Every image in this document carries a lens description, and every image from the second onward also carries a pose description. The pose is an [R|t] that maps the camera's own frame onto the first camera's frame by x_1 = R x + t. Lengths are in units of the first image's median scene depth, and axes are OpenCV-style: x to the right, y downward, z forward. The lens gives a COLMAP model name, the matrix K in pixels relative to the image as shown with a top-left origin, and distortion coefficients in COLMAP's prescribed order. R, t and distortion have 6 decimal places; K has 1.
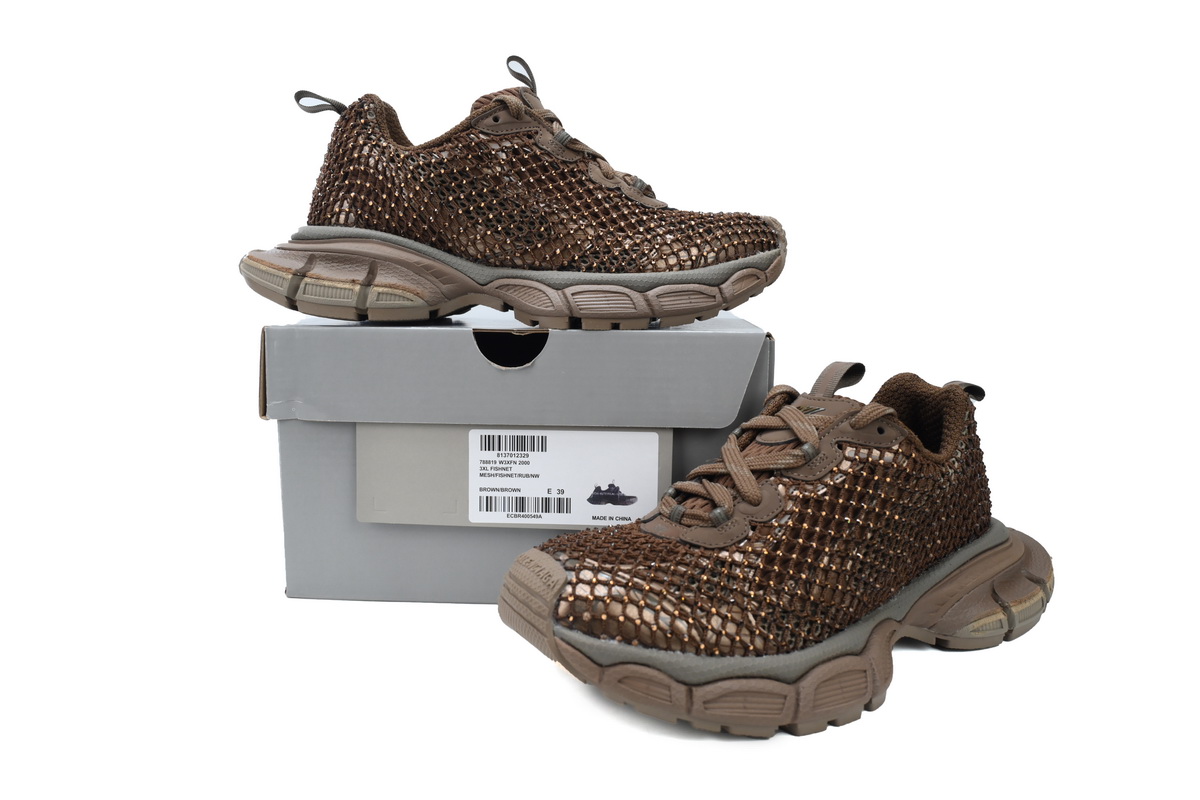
lens RADIAL K [[929.6, 0, 600.0], [0, 929.6, 400.0], [0, 0, 1]] dist [0.007590, 0.001725]
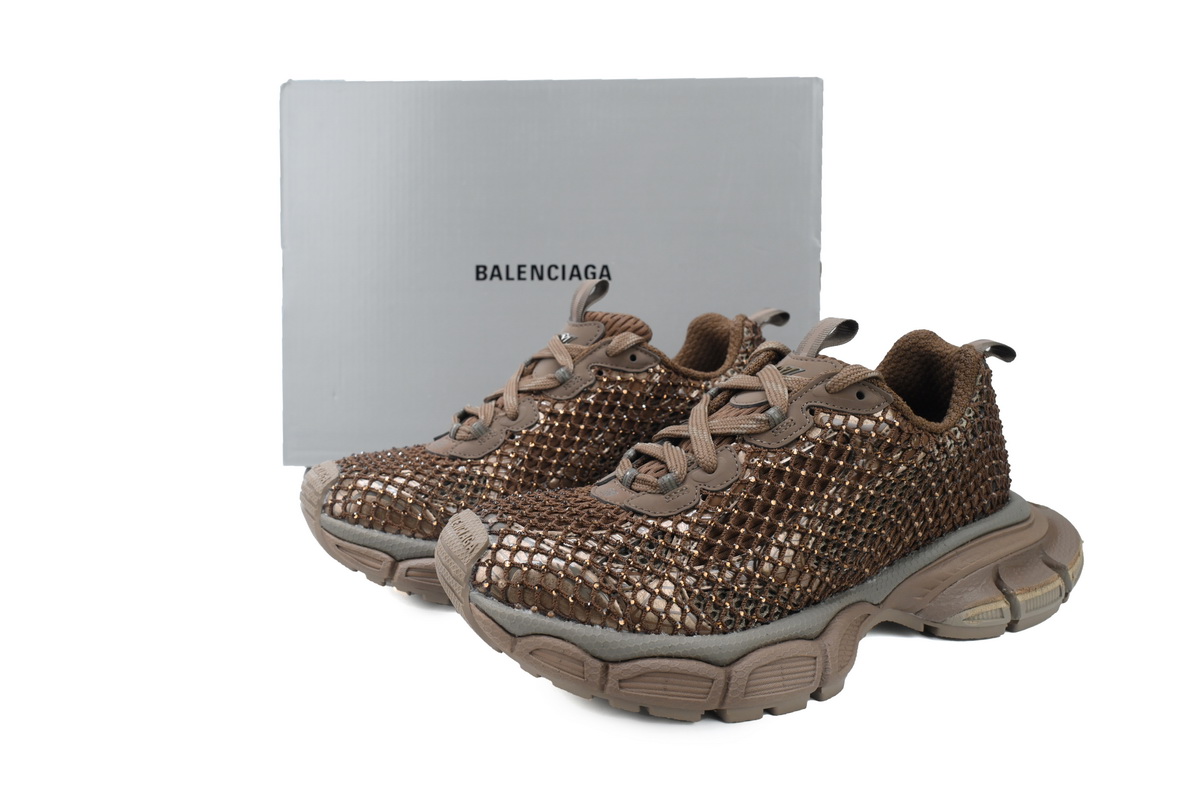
lens RADIAL K [[929.6, 0, 600.0], [0, 929.6, 400.0], [0, 0, 1]] dist [0.007590, 0.001725]
pose [[0.987343, 0.027890, -0.156126, 0.205047], [-0.017998, 0.997761, 0.064421, -0.017326], [0.157573, -0.060795, 0.985634, 0.074892]]
